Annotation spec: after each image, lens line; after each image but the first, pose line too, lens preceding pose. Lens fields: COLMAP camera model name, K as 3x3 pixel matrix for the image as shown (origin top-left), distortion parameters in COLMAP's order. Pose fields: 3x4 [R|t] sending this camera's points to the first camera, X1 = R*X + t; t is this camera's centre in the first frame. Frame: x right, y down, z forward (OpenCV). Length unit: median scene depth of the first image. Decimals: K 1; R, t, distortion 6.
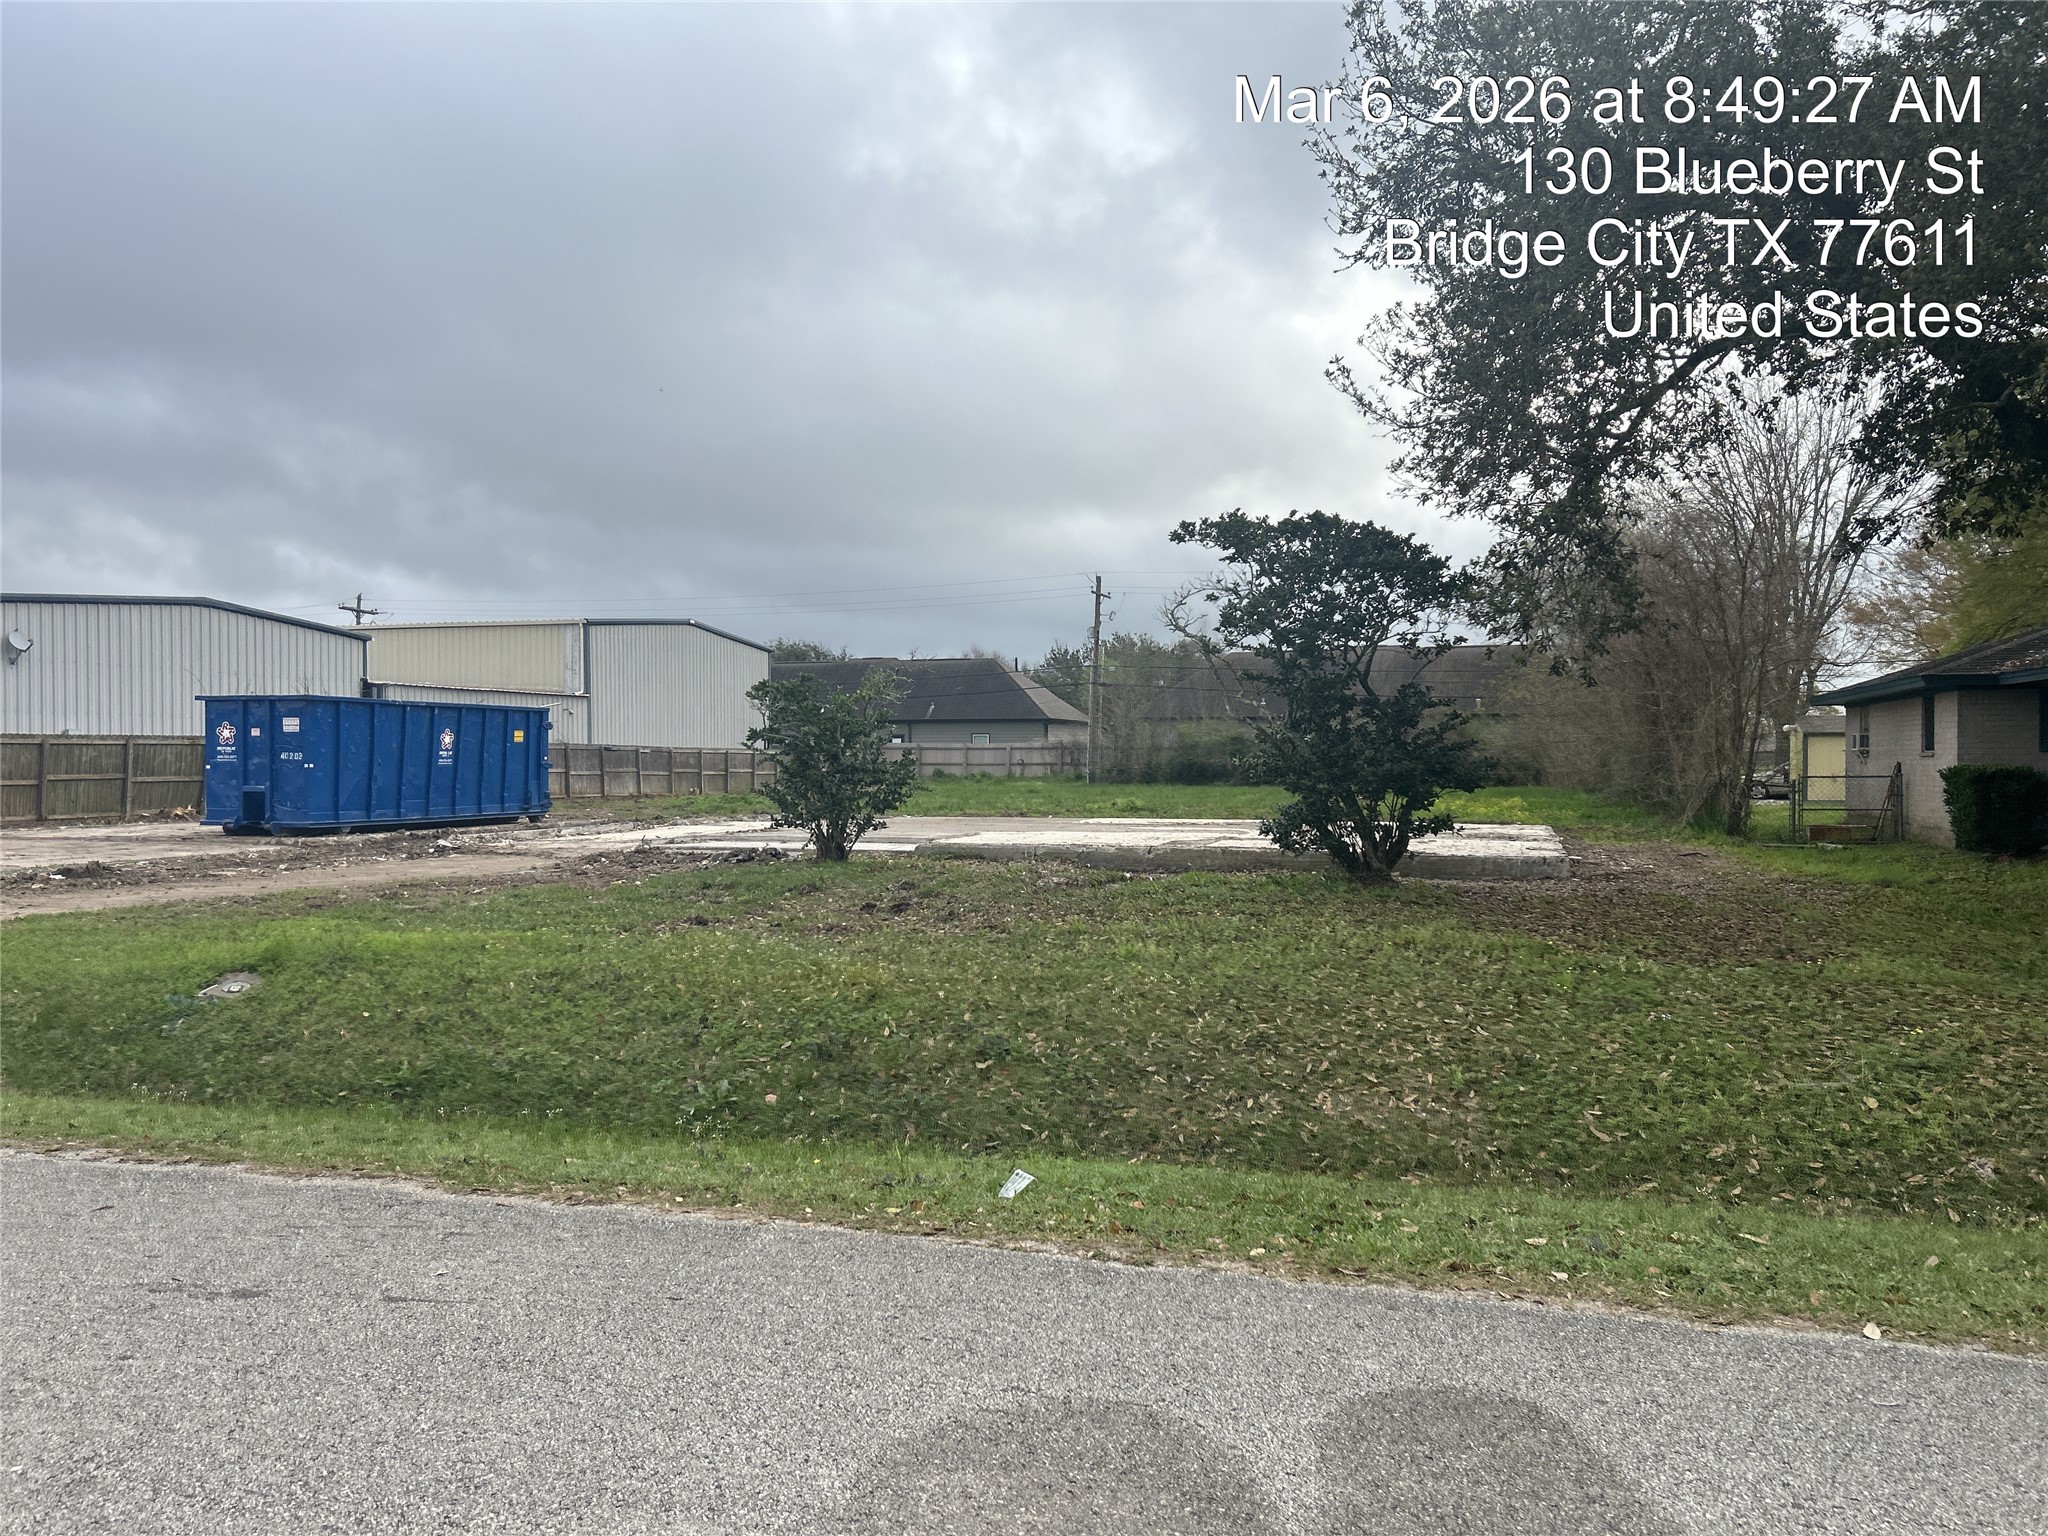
lens RADIAL K [[1537.3, 0, 1033.6], [0, 1537.3, 771.4], [0, 0, 1]] dist [0.053900, -0.052336]
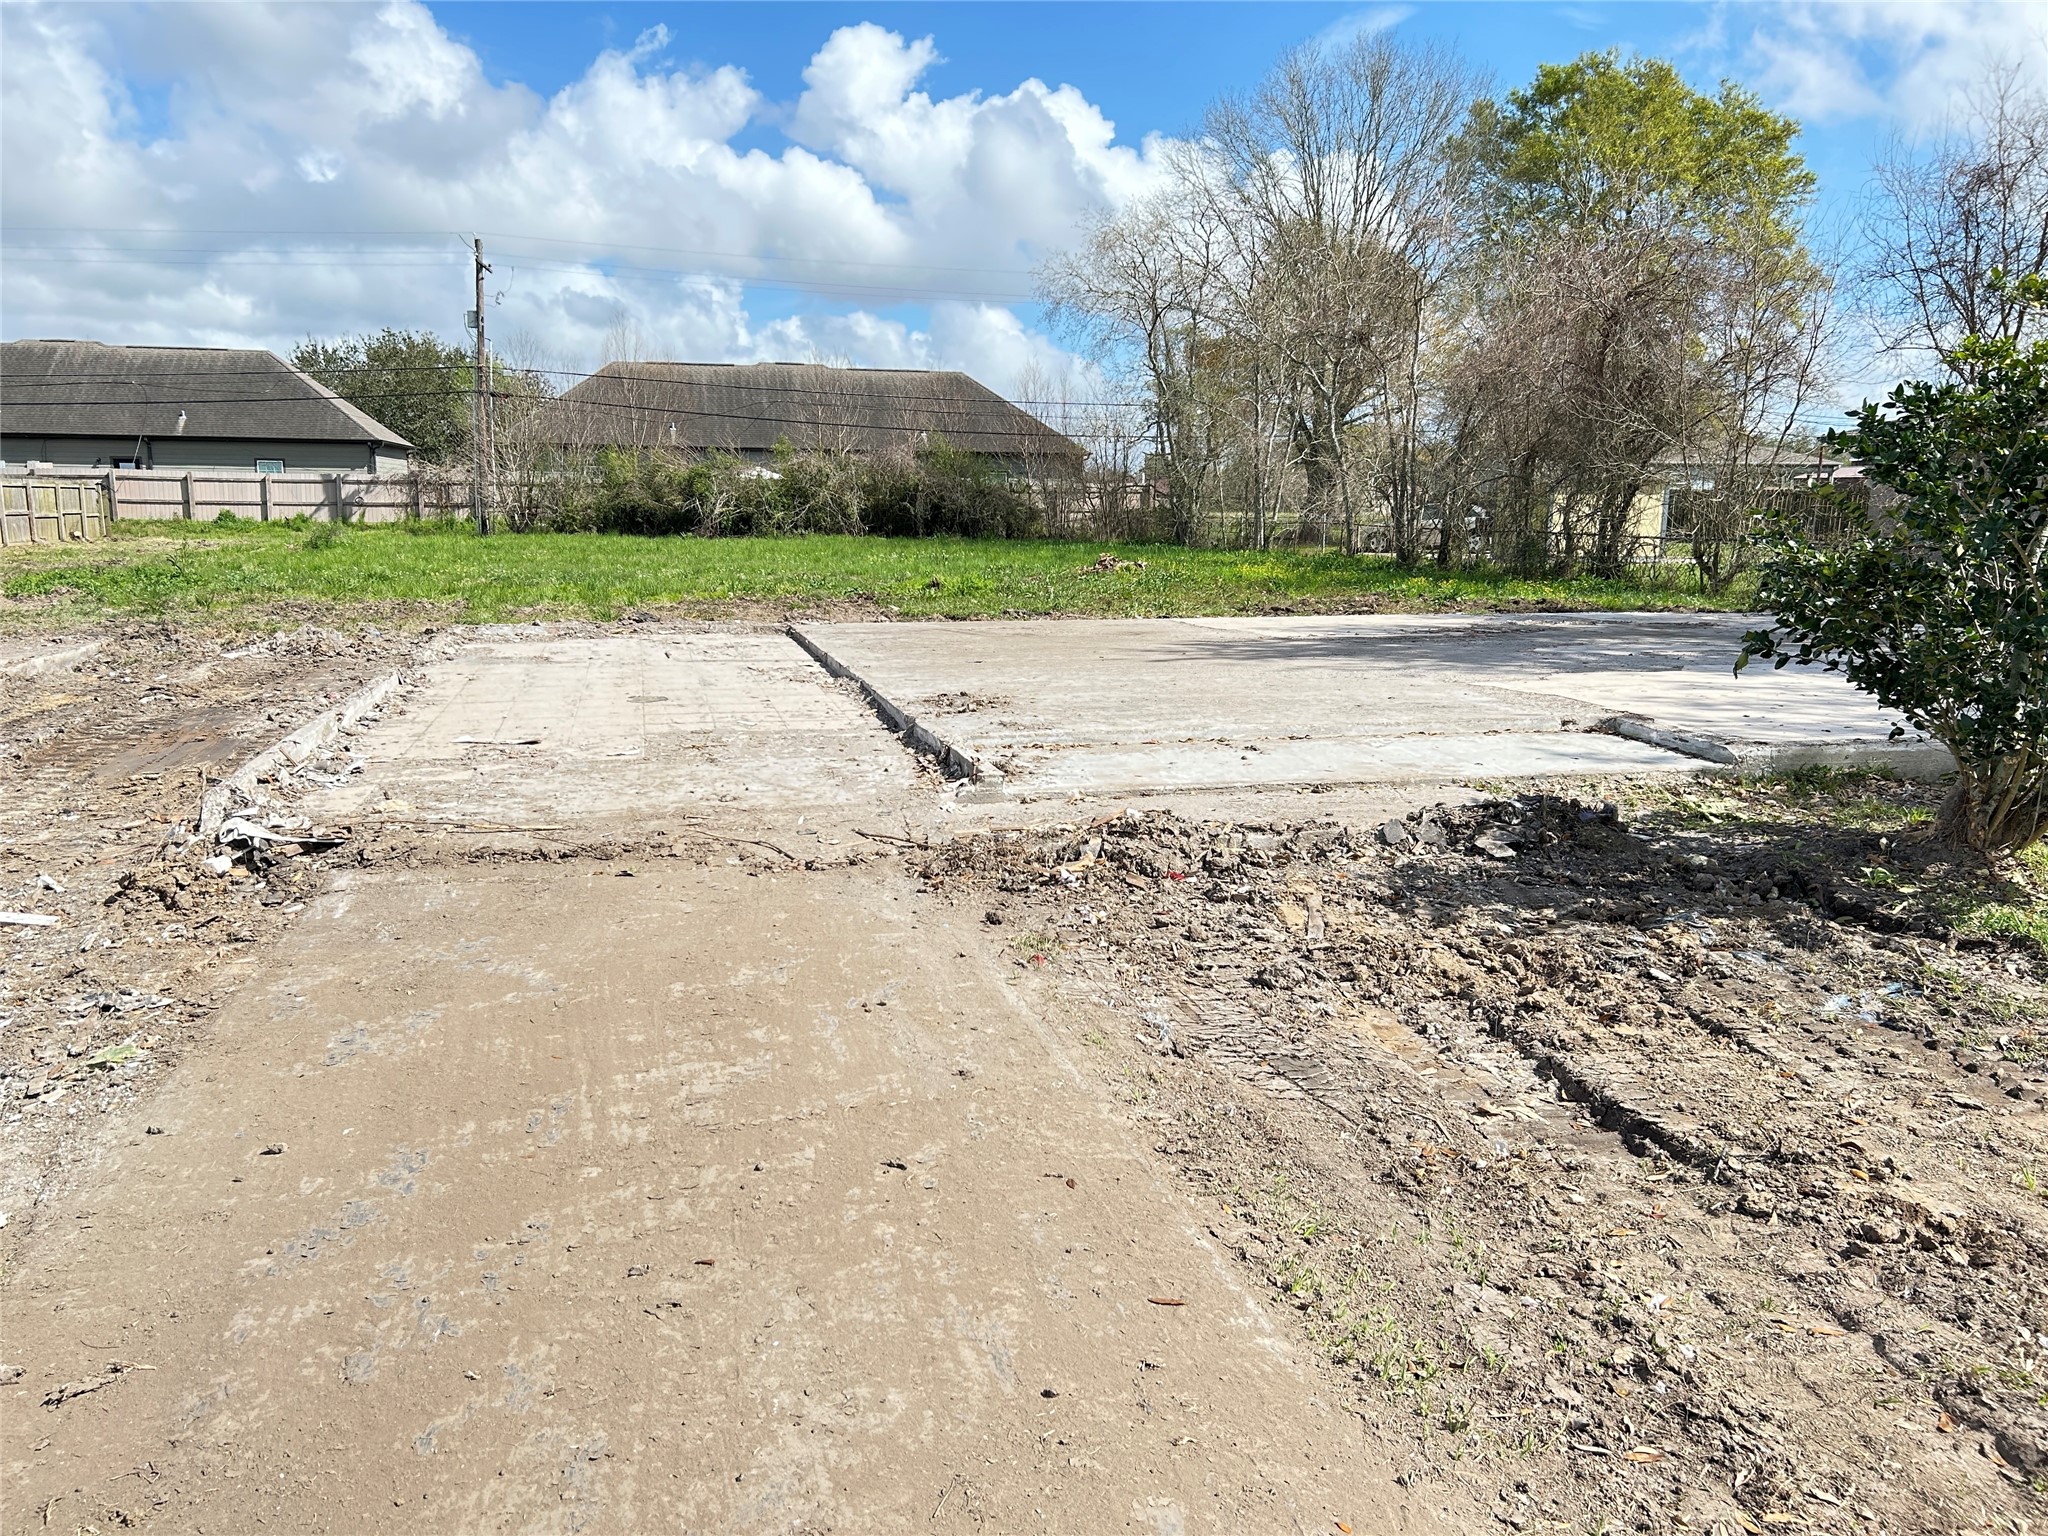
lens RADIAL K [[1537.3, 0, 1016.6], [0, 1537.3, 805.1], [0, 0, 1]] dist [0.053900, -0.052336]
pose [[0.860306, -0.090570, 0.501667, -0.434526], [-0.005019, 0.982538, 0.185993, -0.012160], [-0.509753, -0.162528, 0.844829, 0.751157]]
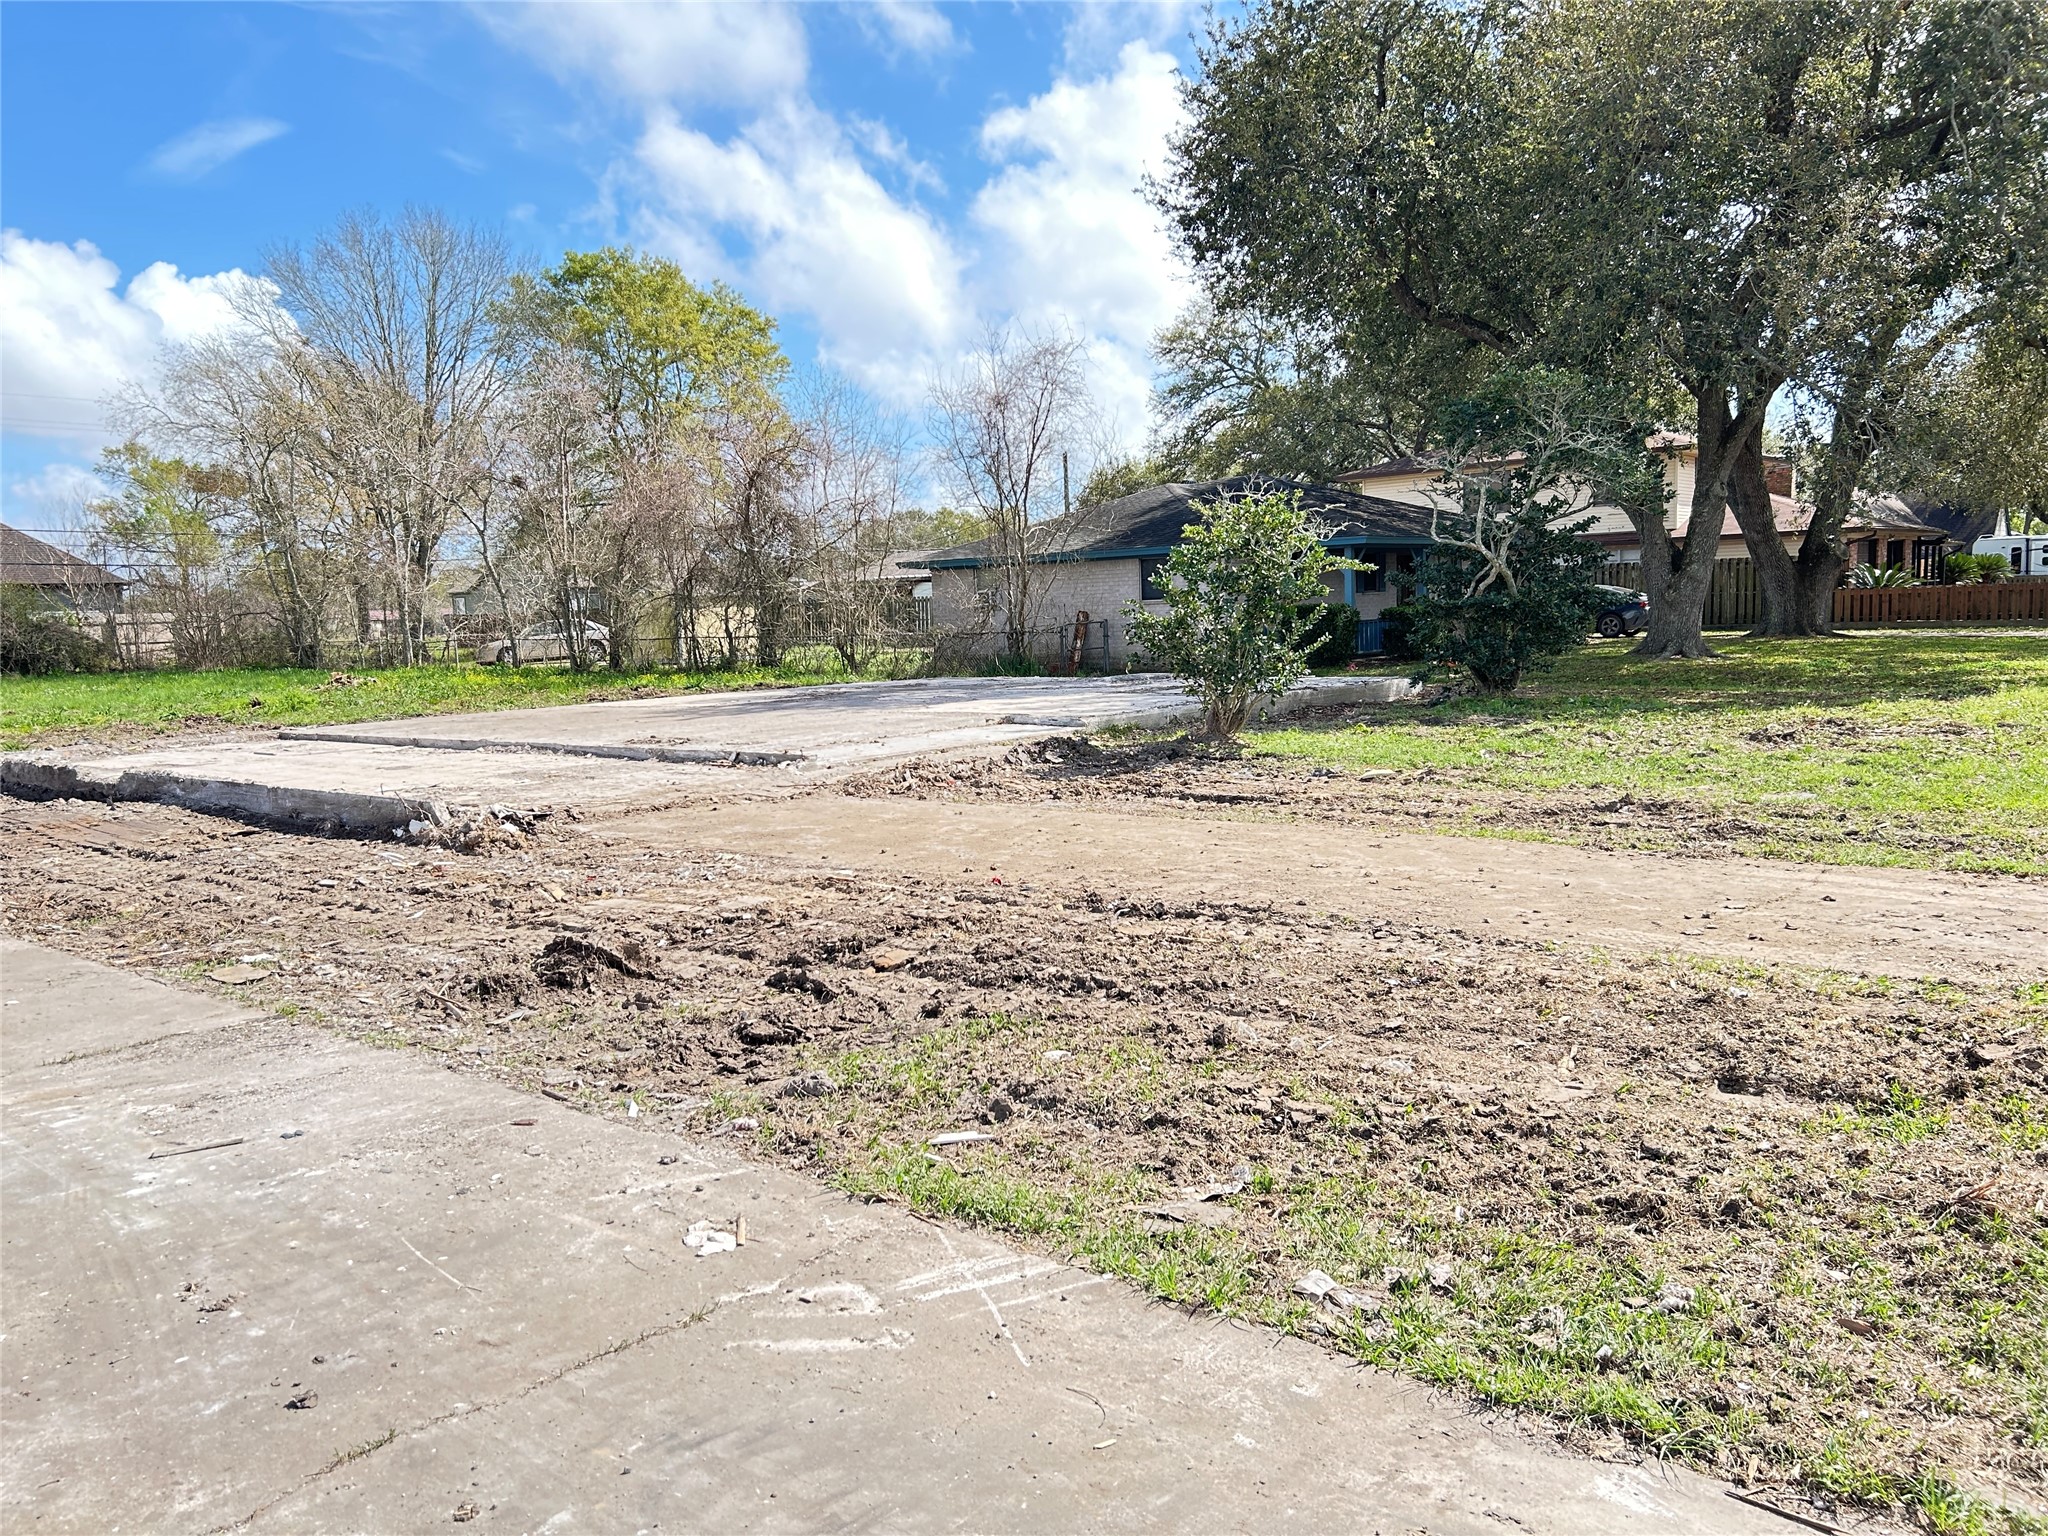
lens RADIAL K [[1537.3, 0, 1004.7], [0, 1537.3, 790.6], [0, 0, 1]] dist [0.053900, -0.052336]
pose [[0.380509, -0.122952, 0.916567, -0.826161], [0.042435, 0.992400, 0.115508, -0.010140], [-0.923803, -0.005057, 0.382834, 0.729837]]
